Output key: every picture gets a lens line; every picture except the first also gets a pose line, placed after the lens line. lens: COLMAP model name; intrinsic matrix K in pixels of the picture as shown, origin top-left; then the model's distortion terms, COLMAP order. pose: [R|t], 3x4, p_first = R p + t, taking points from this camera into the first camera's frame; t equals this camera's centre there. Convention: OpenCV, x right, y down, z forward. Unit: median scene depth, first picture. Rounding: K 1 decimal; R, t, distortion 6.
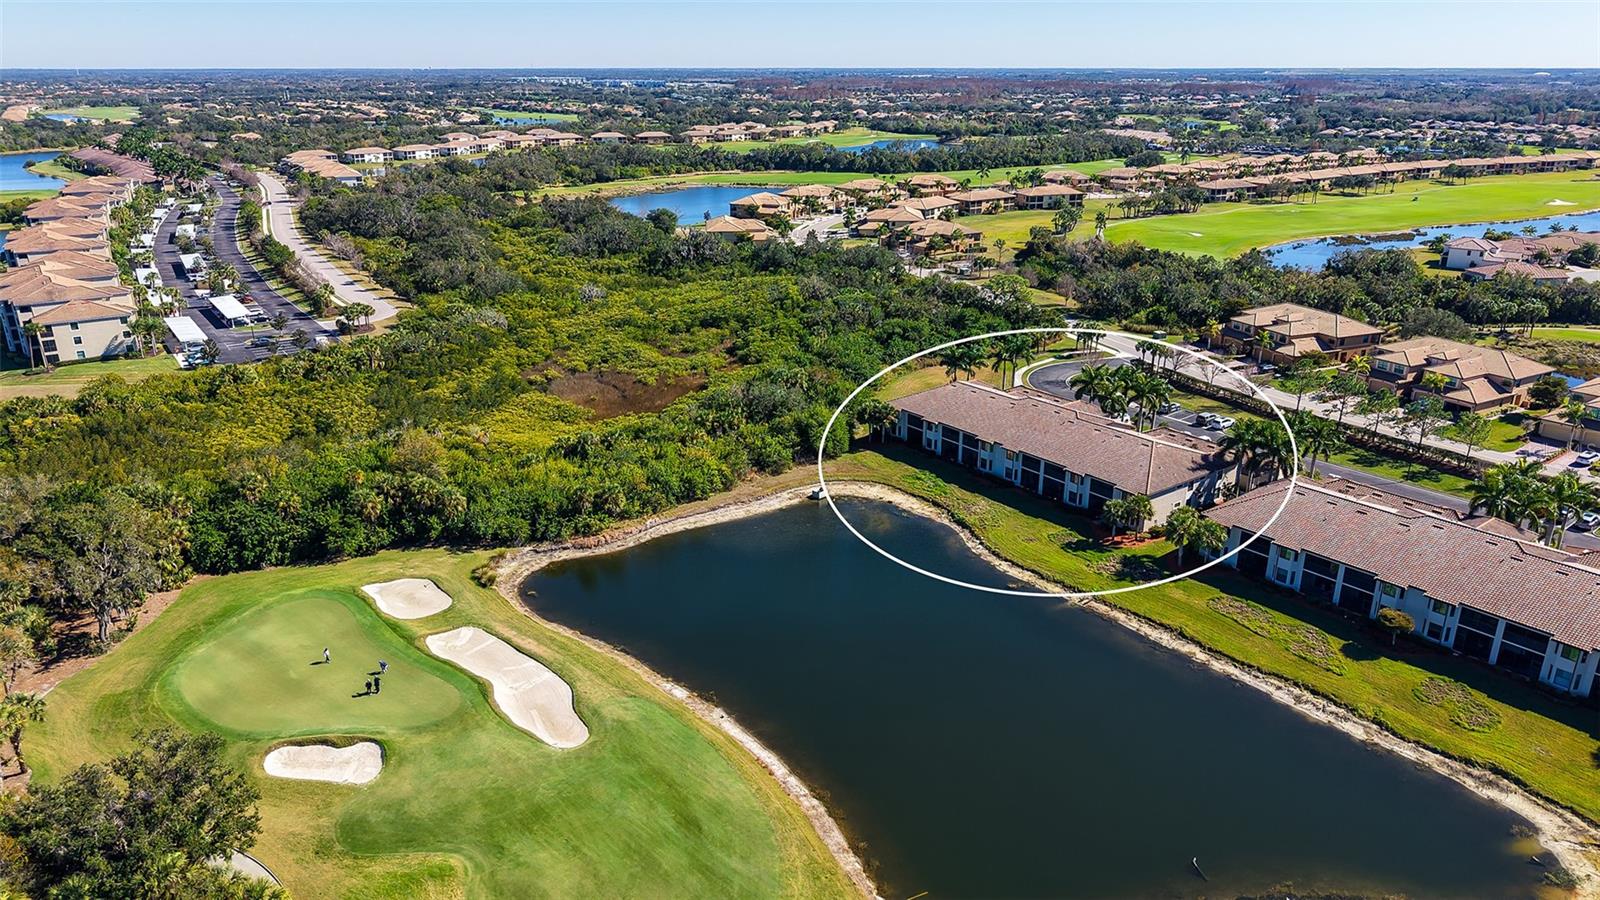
lens RADIAL K [[1287.5, 0, 800.0], [0, 1287.5, 450.0], [0, 0, 1]] dist [0.163667, -0.000826]
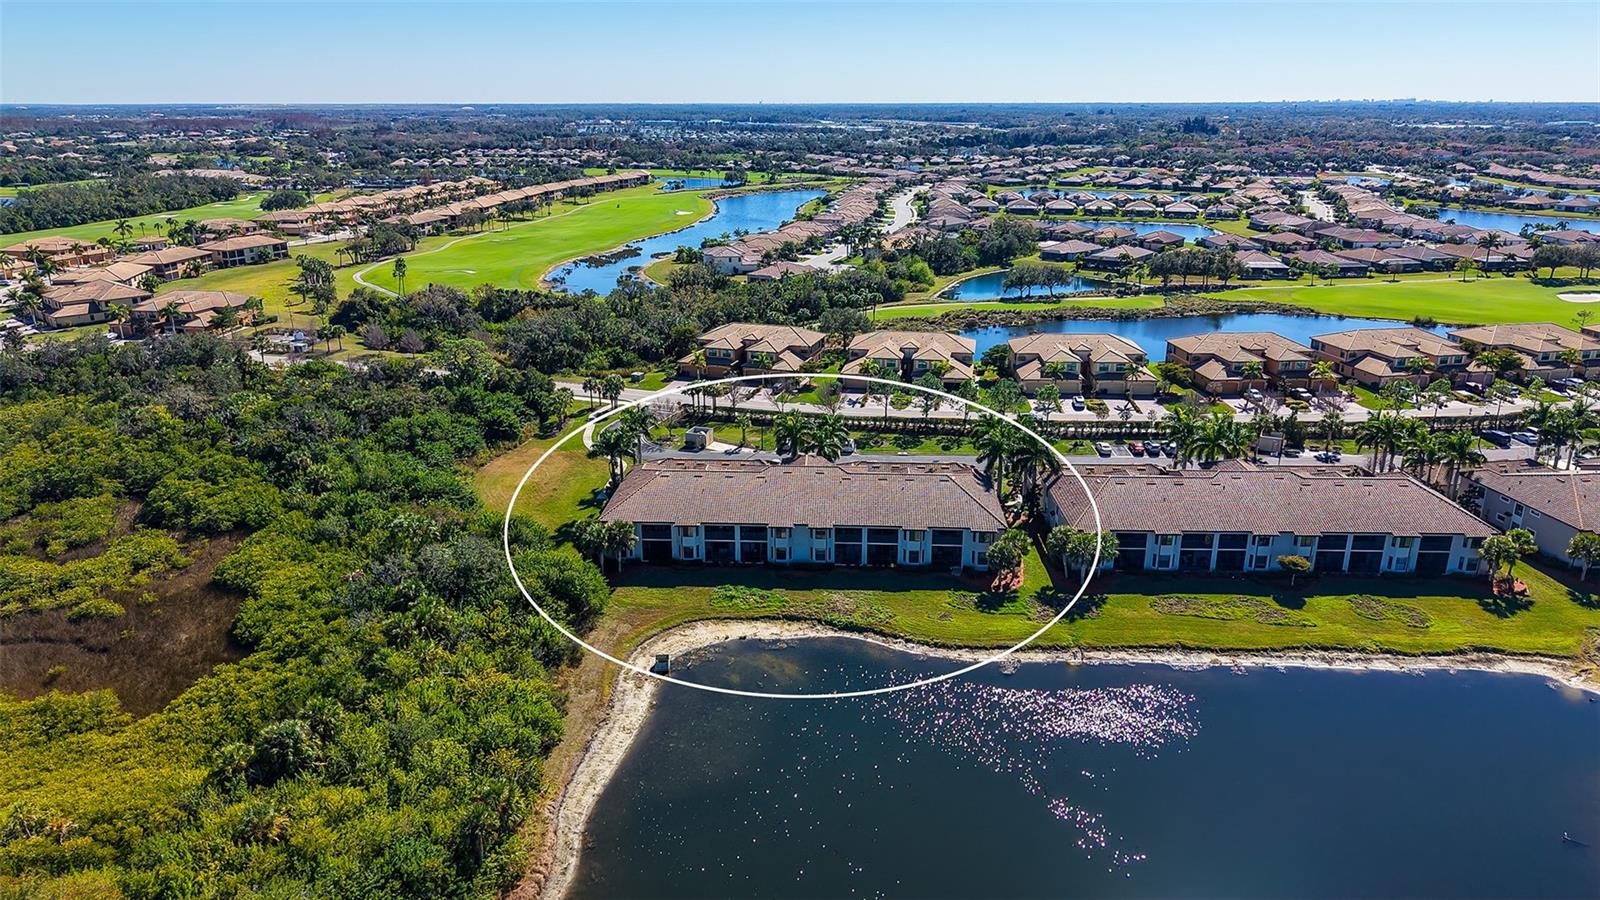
lens RADIAL K [[1061.2, 0, 770.7], [0, 1061.2, 455.7], [0, 0, 1]] dist [-0.014542, -0.004629]
pose [[0.626790, -0.276523, 0.728471, -0.391407], [0.250058, 0.956844, 0.148057, -0.170938], [-0.737974, 0.089360, 0.668887, 0.556075]]
